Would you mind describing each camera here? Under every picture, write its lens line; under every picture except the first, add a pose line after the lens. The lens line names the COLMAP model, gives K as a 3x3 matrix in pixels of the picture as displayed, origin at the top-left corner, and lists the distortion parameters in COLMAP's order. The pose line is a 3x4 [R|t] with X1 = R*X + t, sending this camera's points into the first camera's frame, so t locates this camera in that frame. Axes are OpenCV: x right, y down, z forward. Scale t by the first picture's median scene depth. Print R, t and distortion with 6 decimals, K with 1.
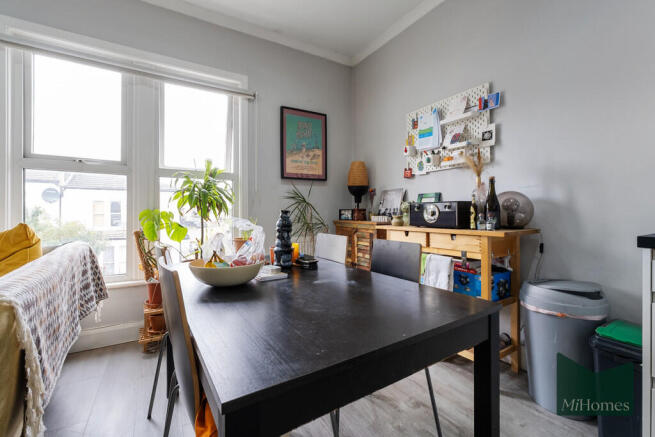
lens RADIAL K [[279.0, 0, 333.8], [0, 279.0, 216.5], [0, 0, 1]] dist [-0.014056, 0.002780]
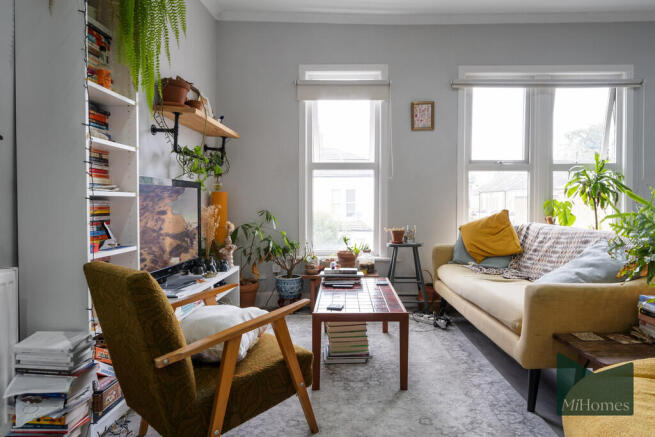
lens RADIAL K [[414.2, 0, 343.0], [0, 414.2, 215.4], [0, 0, 1]] dist [-0.004077, -0.009479]
pose [[0.838244, 0.013694, -0.545123, -0.416439], [-0.002598, 0.999774, 0.021122, 0.006293], [0.545289, -0.016289, 0.838090, -0.912819]]
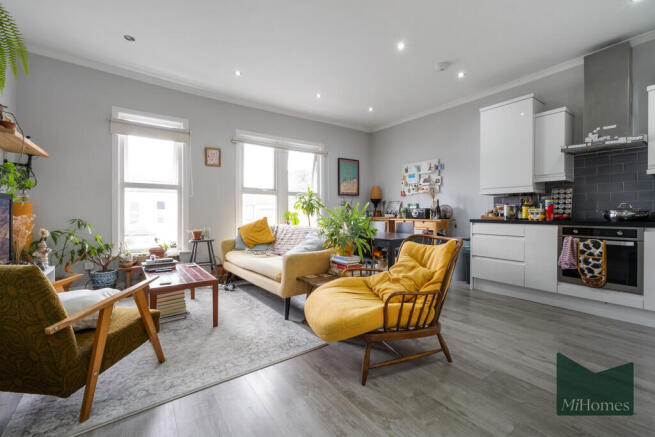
lens RADIAL K [[279.0, 0, 331.6], [0, 279.0, 216.6], [0, 0, 1]] dist [-0.014056, 0.002780]
pose [[0.997456, -0.001705, 0.071267, -0.448194], [0.001504, 0.999995, 0.002876, 0.008869], [-0.071271, -0.002761, 0.997453, -1.121383]]
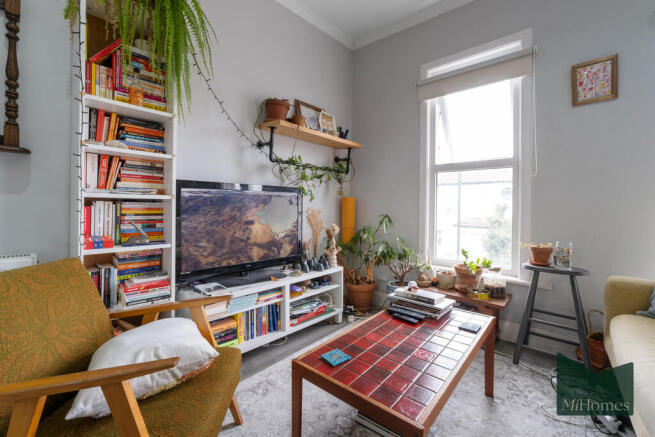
lens RADIAL K [[279.0, 0, 329.3], [0, 279.0, 207.9], [0, 0, 1]] dist [-0.014056, 0.002780]
pose [[0.281889, 0.004026, -0.959439, -0.542272], [-0.018048, 0.999837, -0.001107, 0.000507], [0.959277, 0.017628, 0.281916, -0.228595]]
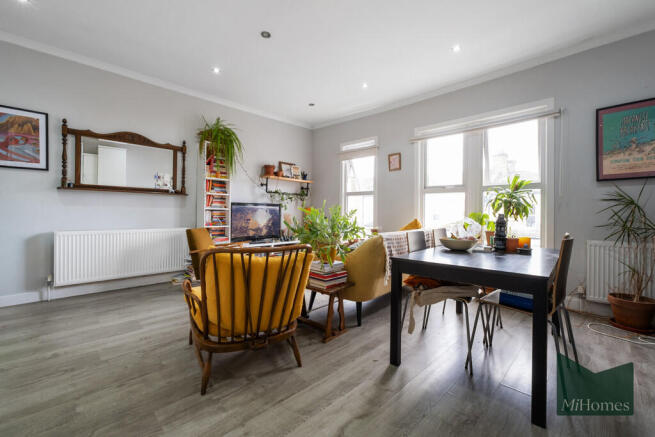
lens RADIAL K [[279.0, 0, 323.0], [0, 279.0, 213.2], [0, 0, 1]] dist [-0.014056, 0.002780]
pose [[0.221797, -0.000737, -0.975093, 0.670757], [-0.022611, 0.999727, -0.005899, 0.005941], [0.974831, 0.023356, 0.221719, -0.203467]]
